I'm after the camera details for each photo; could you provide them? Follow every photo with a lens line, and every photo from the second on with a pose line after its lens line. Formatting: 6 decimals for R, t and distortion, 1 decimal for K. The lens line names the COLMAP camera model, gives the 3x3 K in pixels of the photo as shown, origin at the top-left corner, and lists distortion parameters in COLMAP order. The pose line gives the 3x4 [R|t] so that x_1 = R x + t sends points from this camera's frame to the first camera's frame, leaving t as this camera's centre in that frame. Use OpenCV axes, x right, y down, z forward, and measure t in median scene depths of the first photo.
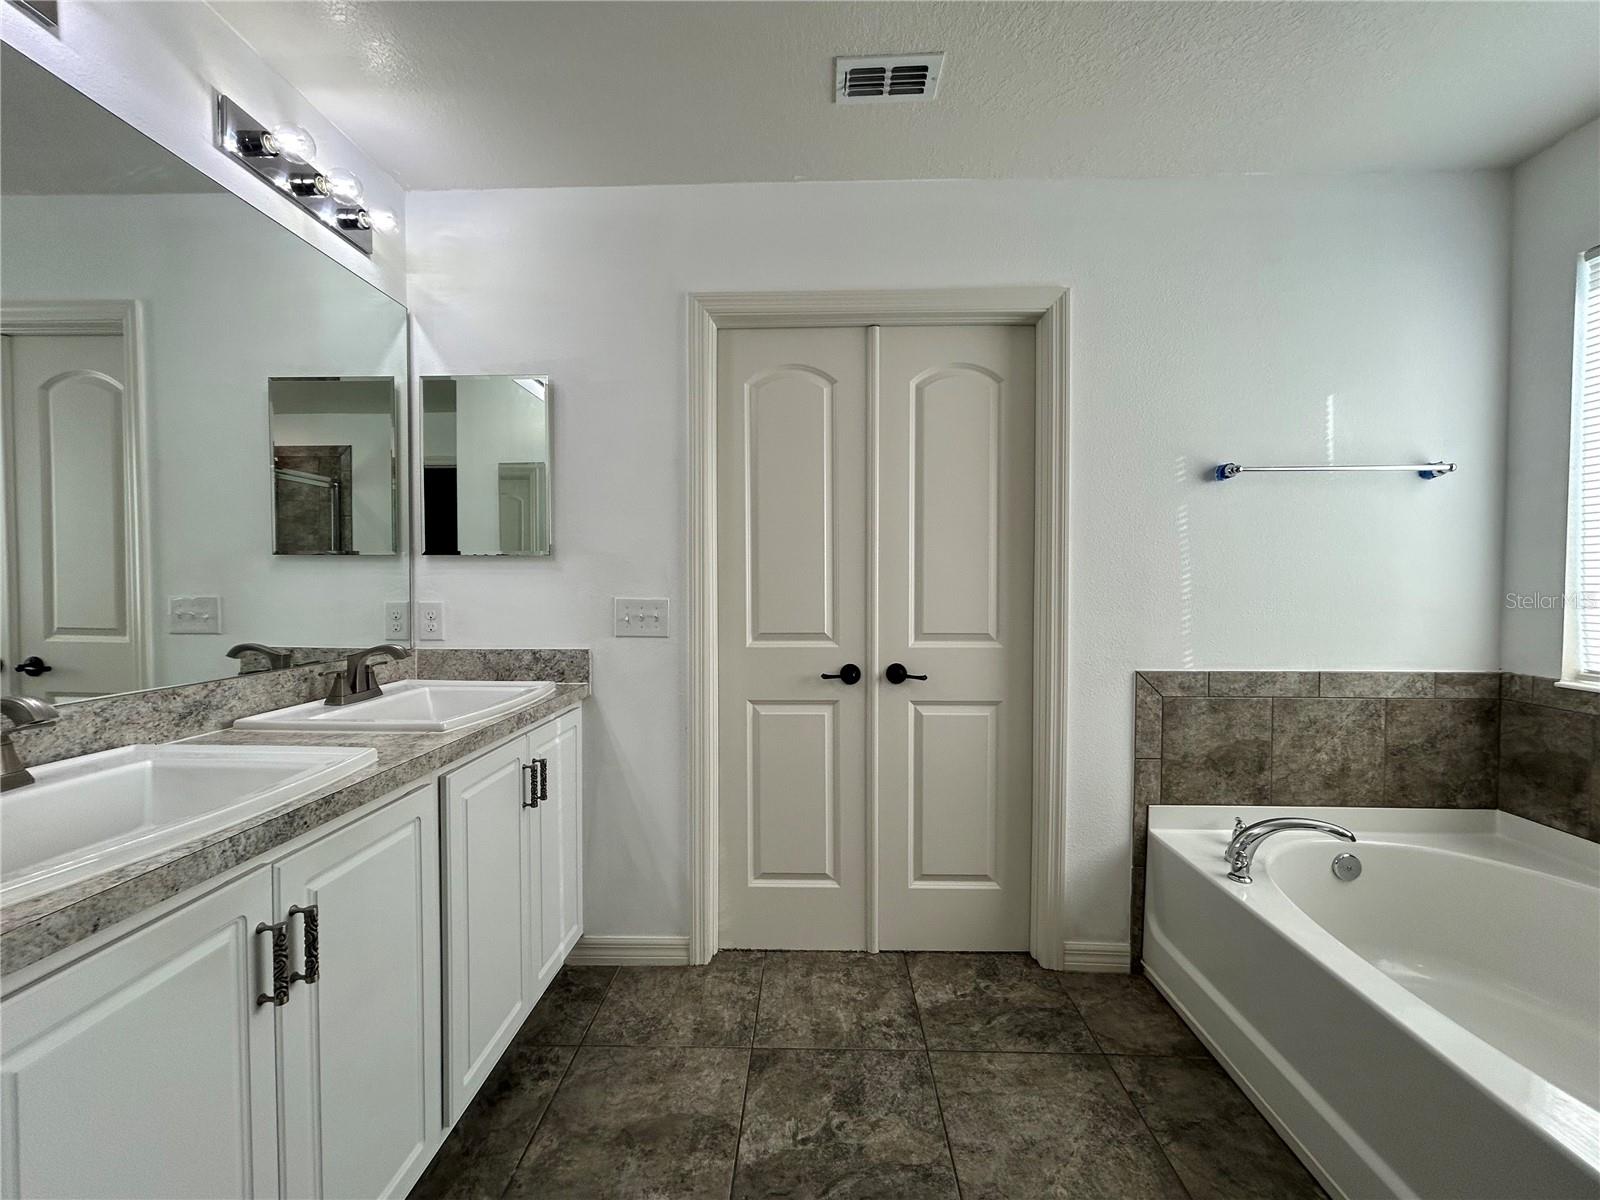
lens RADIAL K [[649.1, 0, 793.8], [0, 649.1, 598.8], [0, 0, 1]] dist [-0.000195, 0.000391]
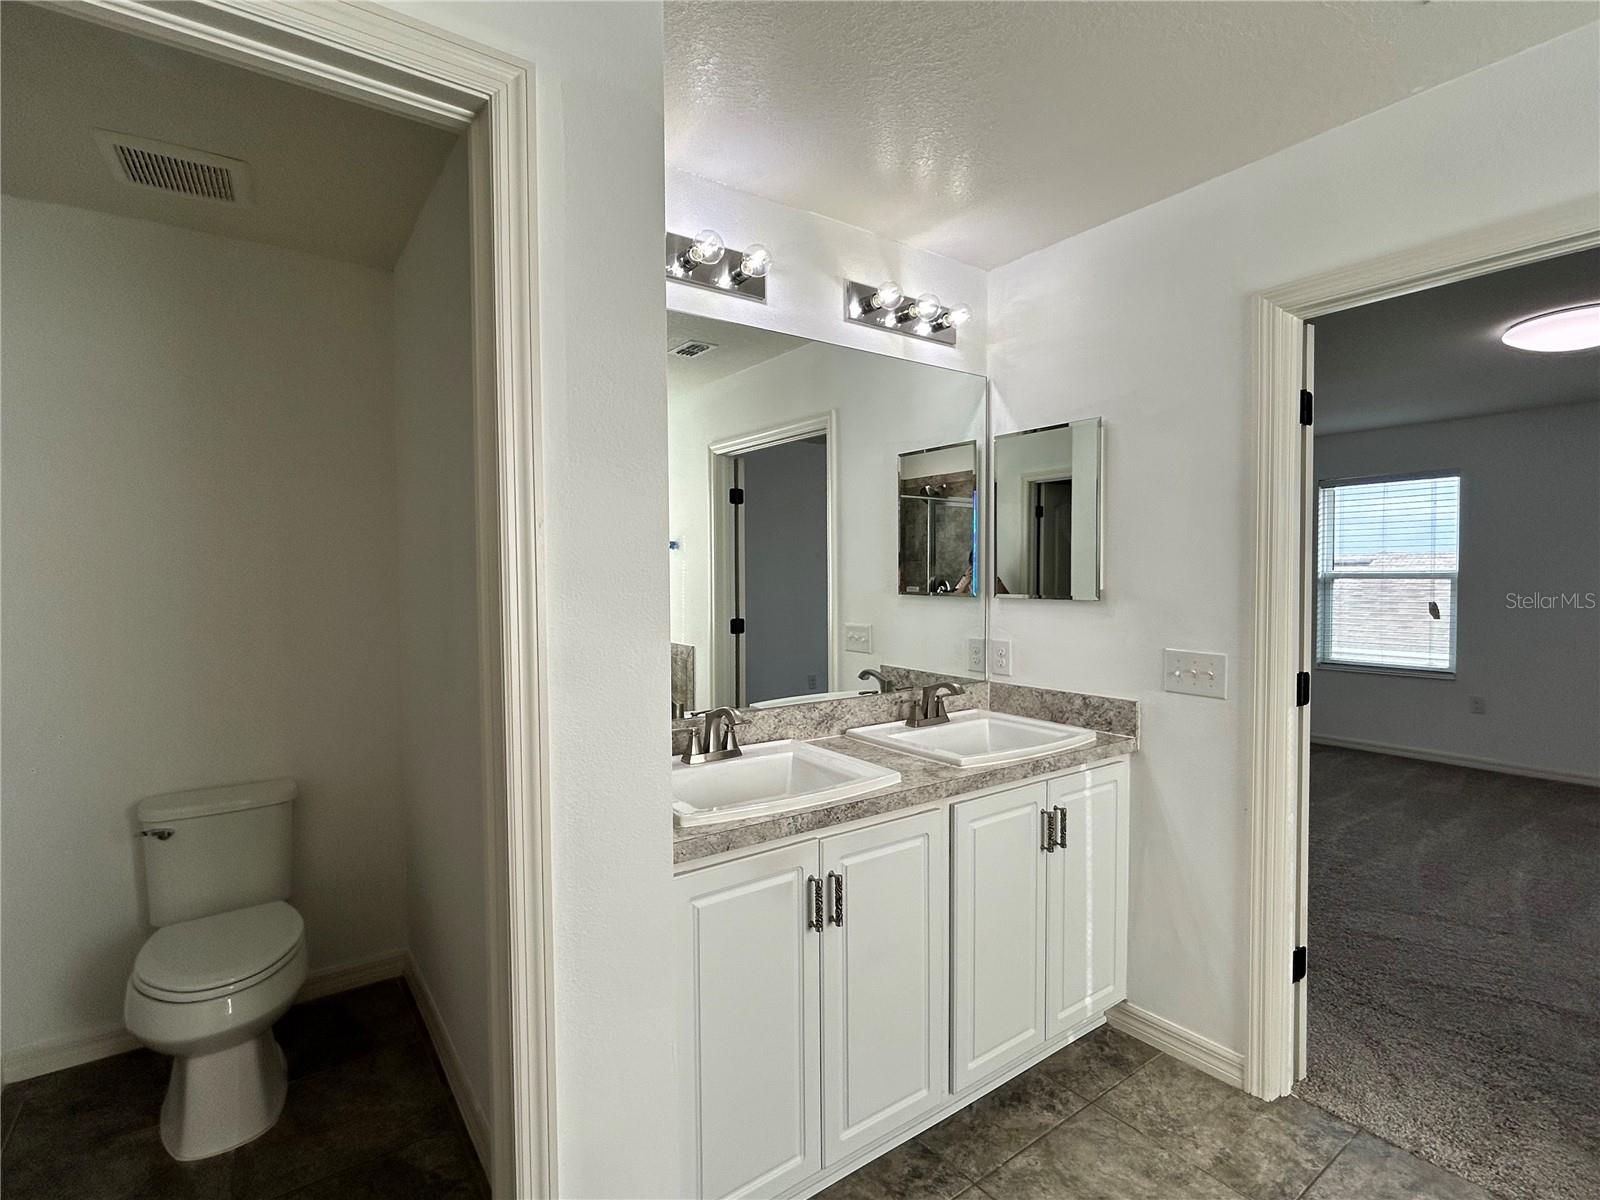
lens RADIAL K [[764.3, 0, 800.3], [0, 764.3, 597.1], [0, 0, 1]] dist [0.000370, 0.001549]
pose [[0.614708, 0.018860, -0.788529, 0.319695], [-0.012985, 0.999821, 0.013791, -0.103481], [0.788648, 0.001761, 0.614842, -0.082141]]
